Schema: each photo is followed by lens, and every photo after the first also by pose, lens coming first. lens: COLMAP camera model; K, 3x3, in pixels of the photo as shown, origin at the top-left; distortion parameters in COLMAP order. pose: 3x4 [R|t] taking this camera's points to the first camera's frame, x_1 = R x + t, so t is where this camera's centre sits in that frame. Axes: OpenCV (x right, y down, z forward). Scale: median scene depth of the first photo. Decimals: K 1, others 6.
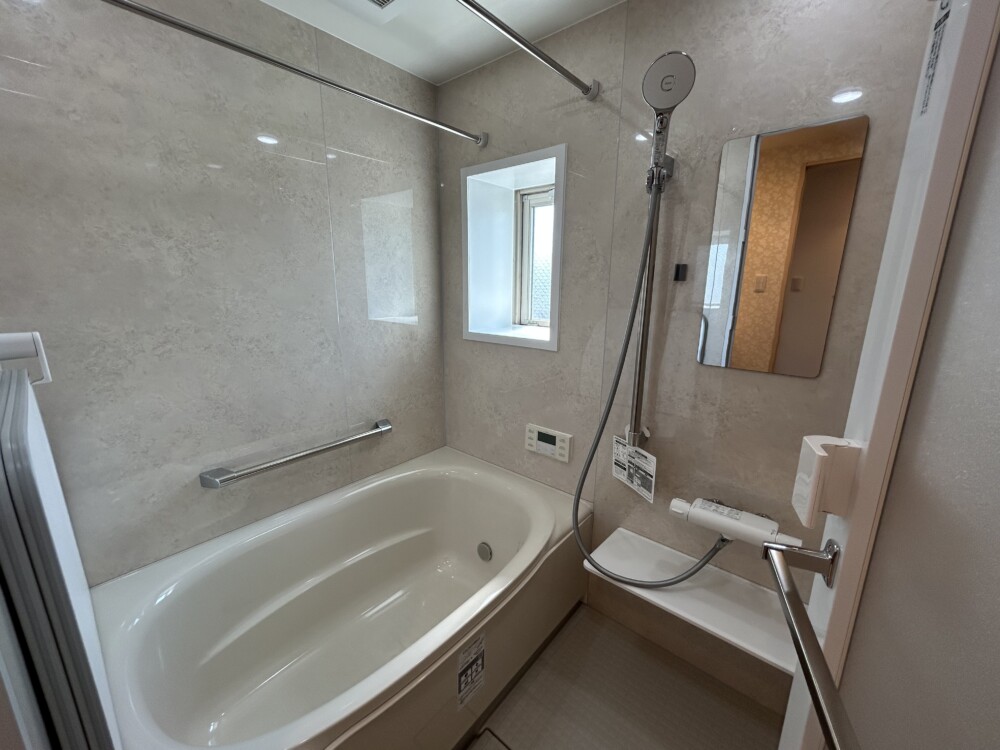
lens RADIAL K [[400.2, 0, 499.6], [0, 400.2, 372.1], [0, 0, 1]] dist [0.015026, 0.000410]
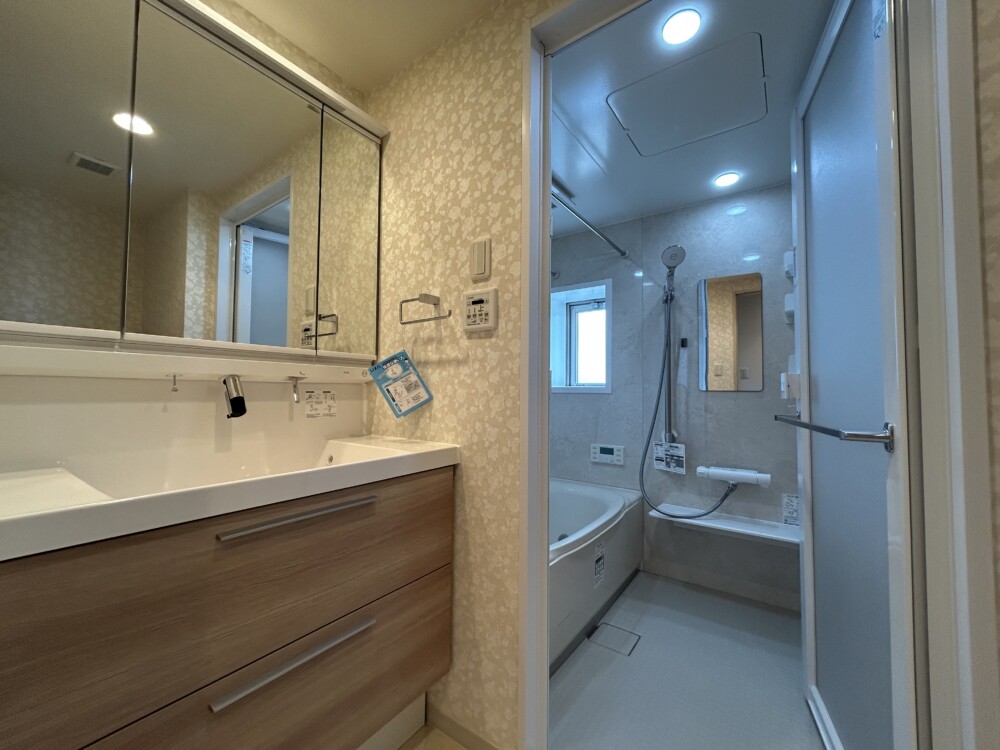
lens RADIAL K [[400.2, 0, 501.9], [0, 400.2, 376.7], [0, 0, 1]] dist [0.015026, 0.000410]
pose [[0.996398, 0.004756, 0.084670, -0.475198], [0.016817, 0.967516, -0.252251, 0.310642], [-0.083119, 0.252766, 0.963951, -0.592857]]
